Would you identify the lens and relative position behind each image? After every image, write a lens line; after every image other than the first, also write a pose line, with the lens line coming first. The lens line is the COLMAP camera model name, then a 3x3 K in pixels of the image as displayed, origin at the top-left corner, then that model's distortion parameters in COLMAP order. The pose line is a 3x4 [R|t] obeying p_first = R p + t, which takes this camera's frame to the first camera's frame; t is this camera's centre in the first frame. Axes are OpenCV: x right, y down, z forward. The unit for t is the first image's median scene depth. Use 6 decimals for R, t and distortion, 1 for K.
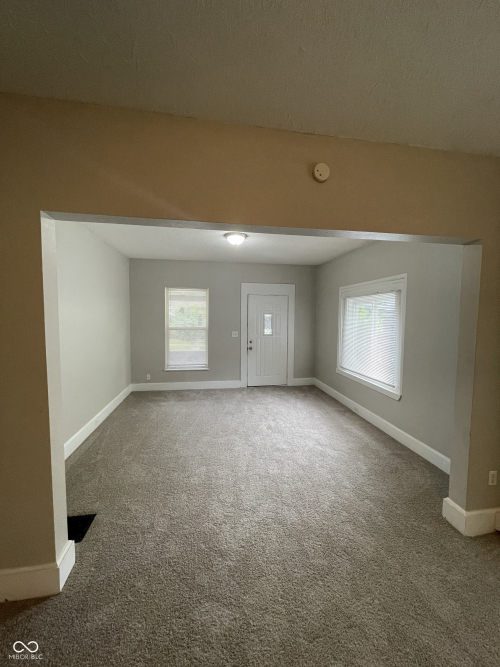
lens RADIAL K [[269.2, 0, 252.5], [0, 269.2, 332.8], [0, 0, 1]] dist [-0.000880, 0.000604]
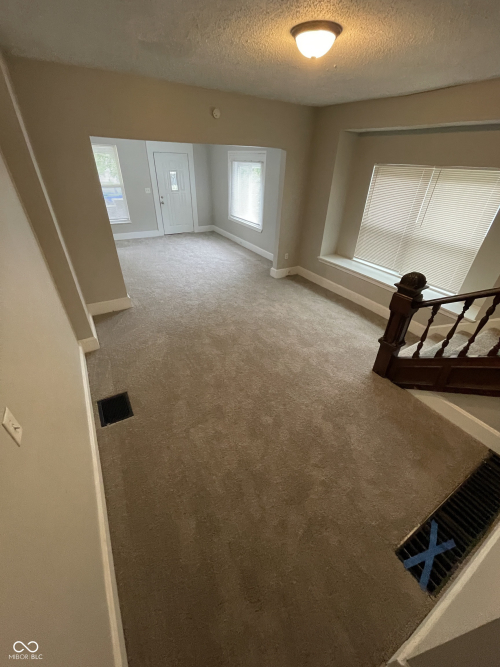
lens RADIAL K [[269.2, 0, 252.5], [0, 269.2, 332.8], [0, 0, 1]] dist [-0.000880, 0.000604]
pose [[0.926978, -0.183060, 0.327414, -0.189409], [-0.002300, 0.870047, 0.492963, -0.047413], [-0.375108, -0.457719, 0.806094, -0.613205]]
